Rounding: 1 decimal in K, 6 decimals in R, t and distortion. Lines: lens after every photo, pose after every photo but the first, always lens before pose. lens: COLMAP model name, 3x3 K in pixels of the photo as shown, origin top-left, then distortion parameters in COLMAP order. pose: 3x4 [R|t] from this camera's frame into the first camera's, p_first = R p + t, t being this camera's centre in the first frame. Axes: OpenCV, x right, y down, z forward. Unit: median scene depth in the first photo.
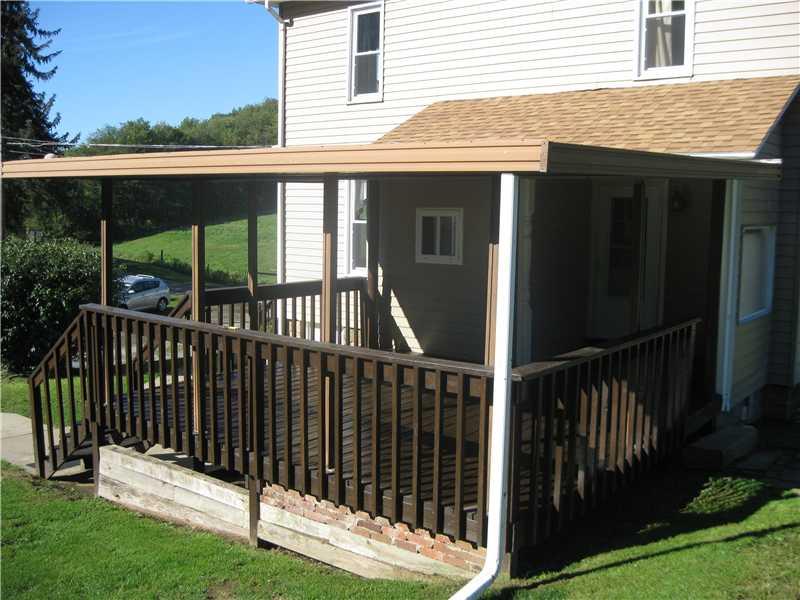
lens RADIAL K [[801.8, 0, 400.0], [0, 801.8, 300.0], [0, 0, 1]] dist [-0.187539, 0.248042]
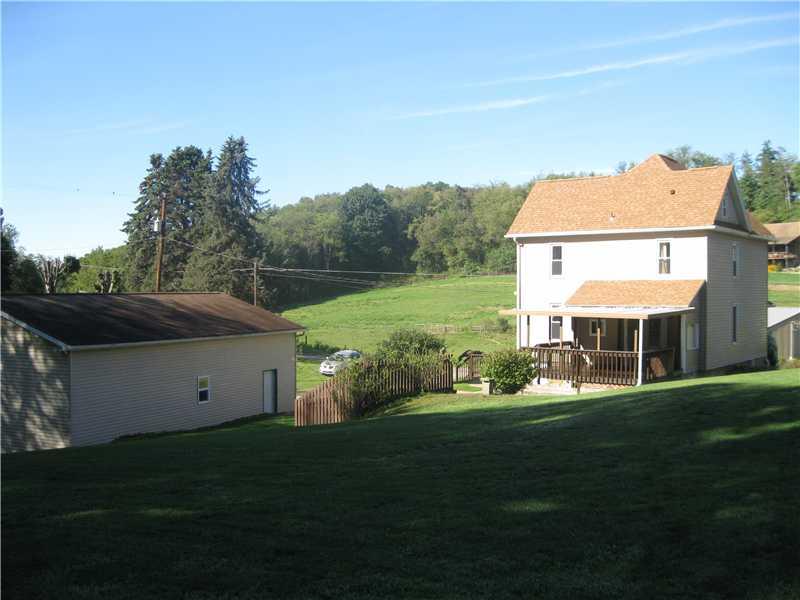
lens RADIAL K [[801.8, 0, 400.0], [0, 801.8, 300.0], [0, 0, 1]] dist [-0.187539, 0.248042]
pose [[0.999926, -0.010490, -0.006165, -0.741506], [0.009779, 0.994340, -0.105796, 0.142542], [0.007240, 0.105727, 0.994369, -2.249065]]
